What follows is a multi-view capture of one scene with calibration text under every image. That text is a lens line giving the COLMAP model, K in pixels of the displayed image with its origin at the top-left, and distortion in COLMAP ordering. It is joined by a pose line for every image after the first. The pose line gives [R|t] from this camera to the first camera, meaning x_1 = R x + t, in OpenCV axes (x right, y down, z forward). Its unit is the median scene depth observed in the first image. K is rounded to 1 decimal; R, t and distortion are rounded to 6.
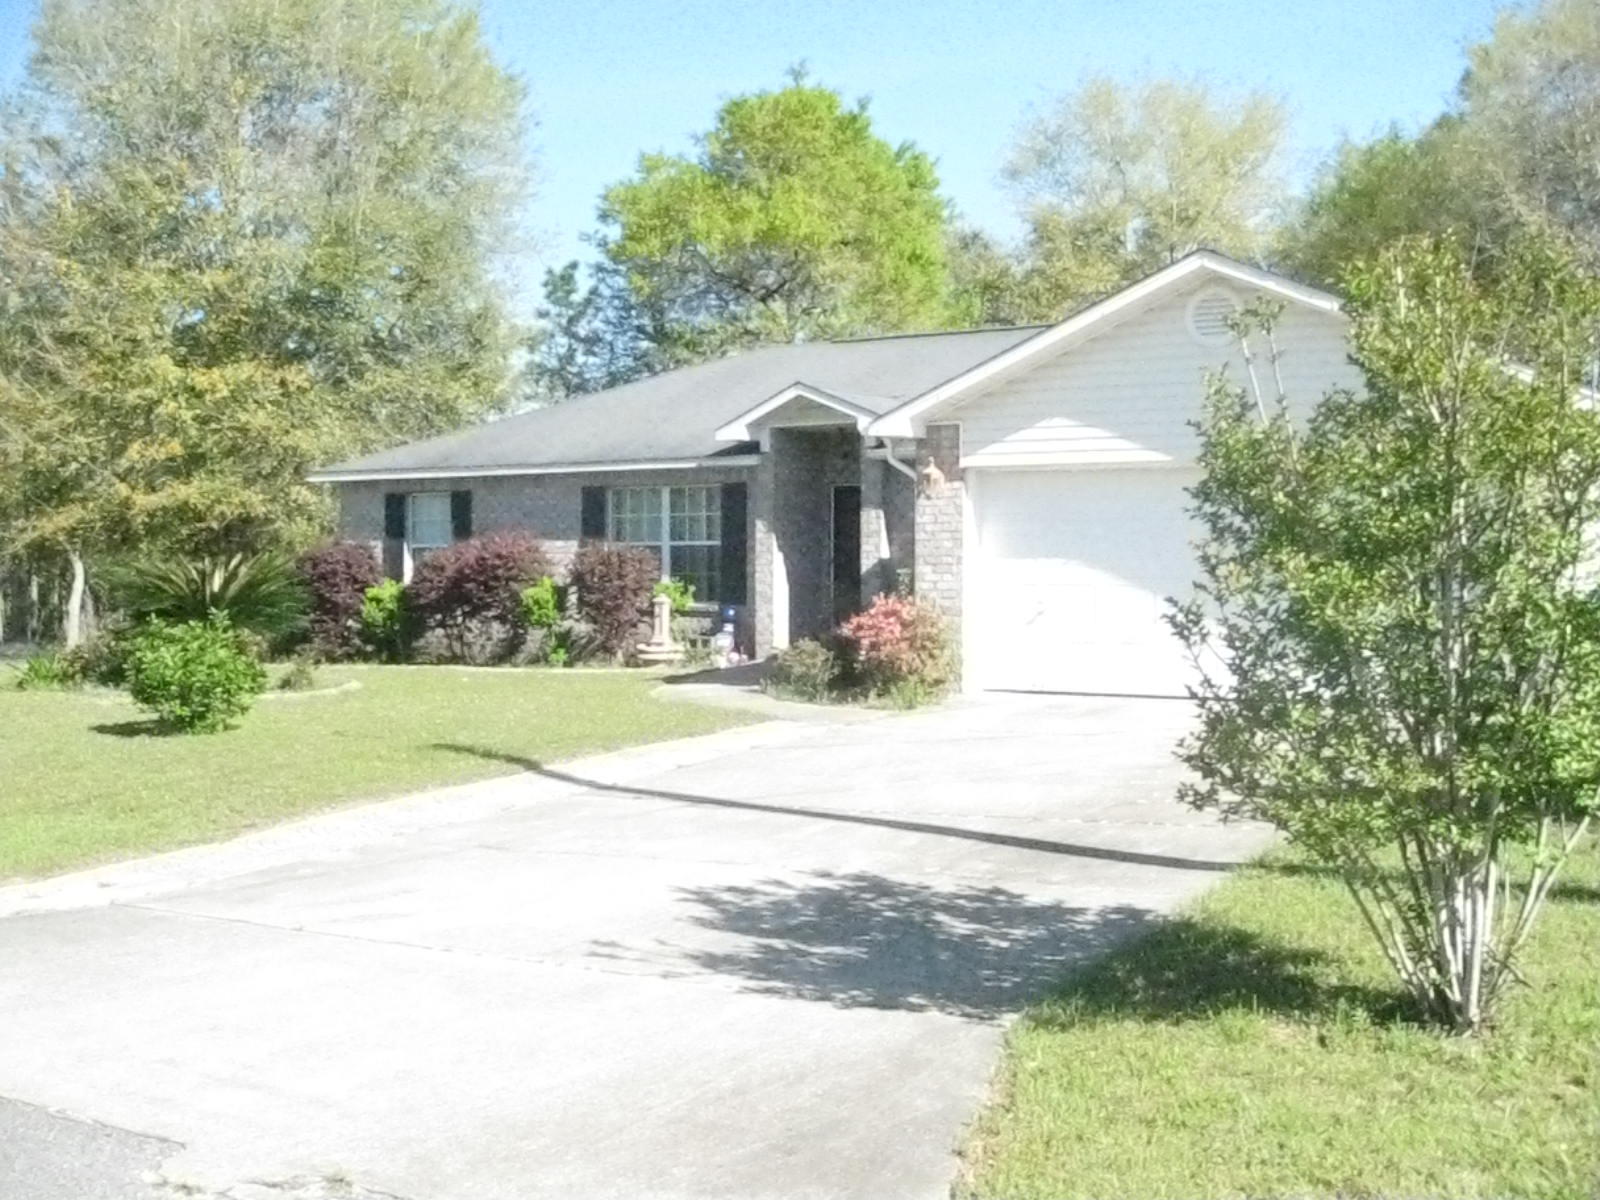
lens RADIAL K [[1764.8, 0, 800.0], [0, 1764.8, 600.0], [0, 0, 1]] dist [0.015613, 0.002104]
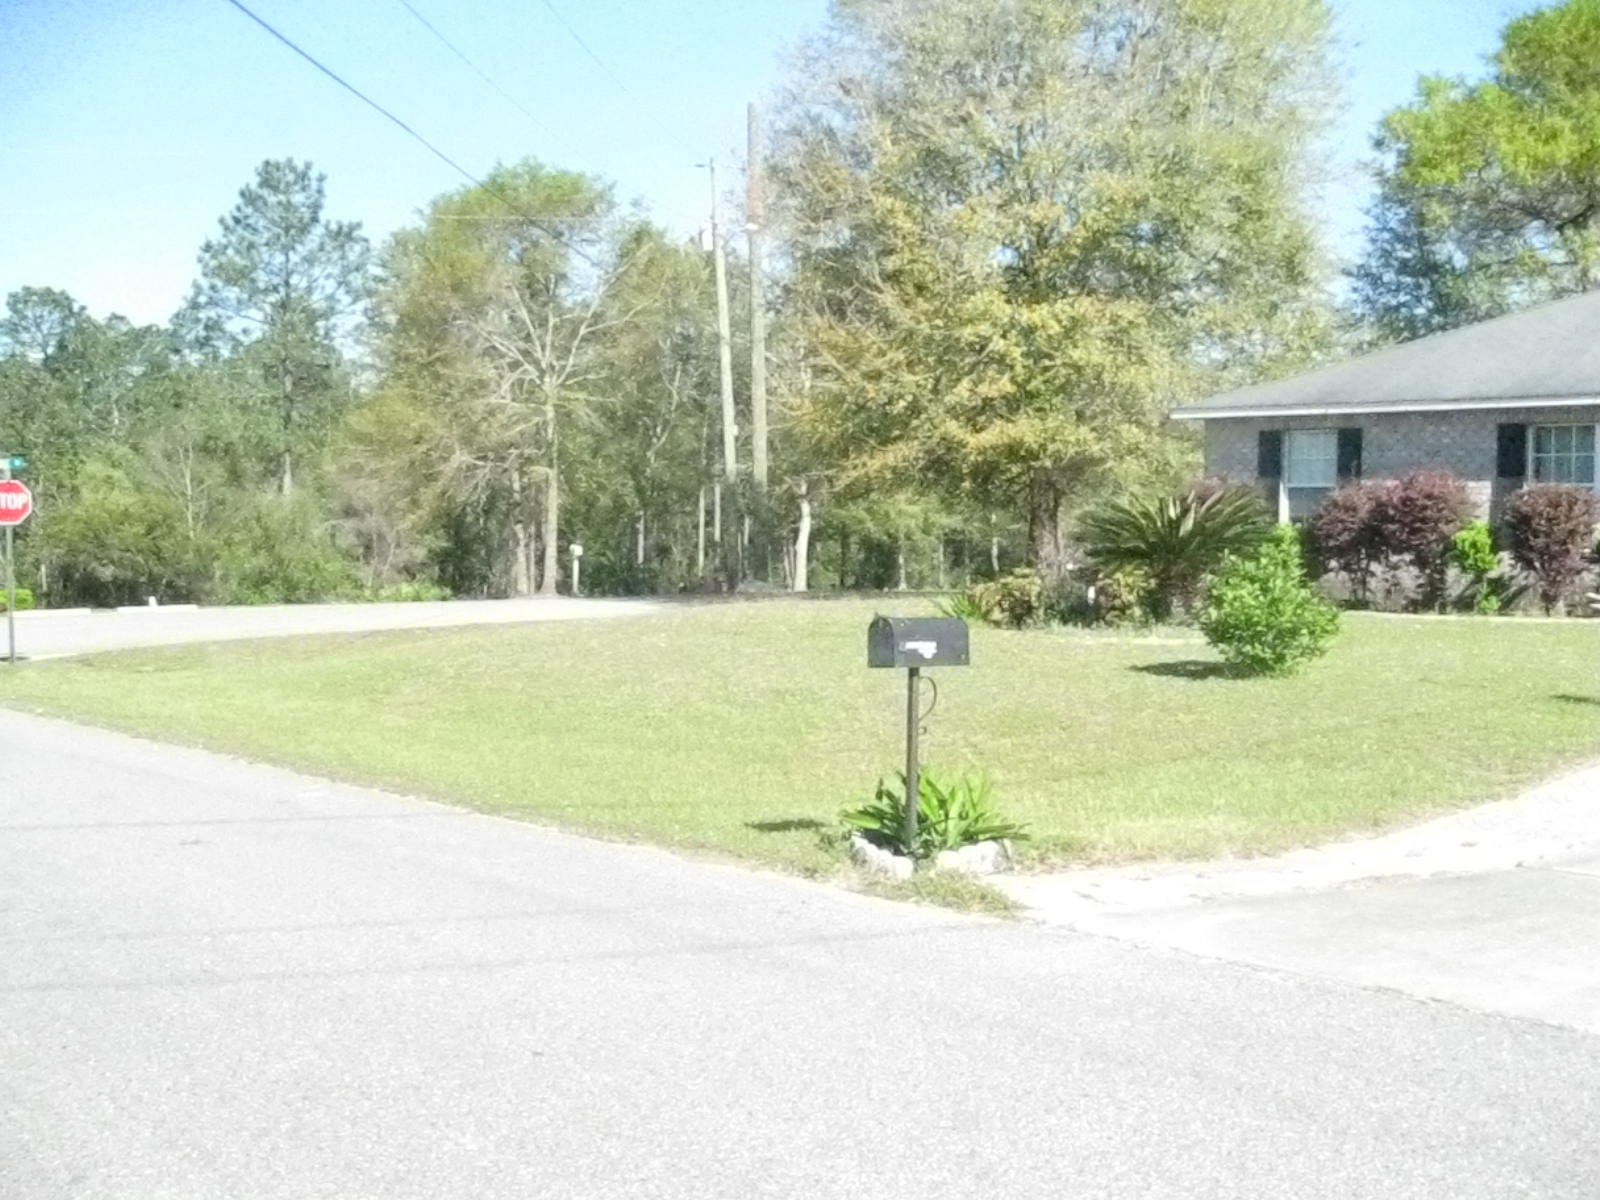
lens RADIAL K [[1722.7, 0, 800.0], [0, 1722.7, 600.0], [0, 0, 1]] dist [-0.003299, -0.009751]
pose [[0.983008, 0.020283, -0.182441, -0.290099], [-0.015356, 0.999479, 0.028377, 0.008368], [0.182922, -0.025093, 0.982807, 0.029042]]
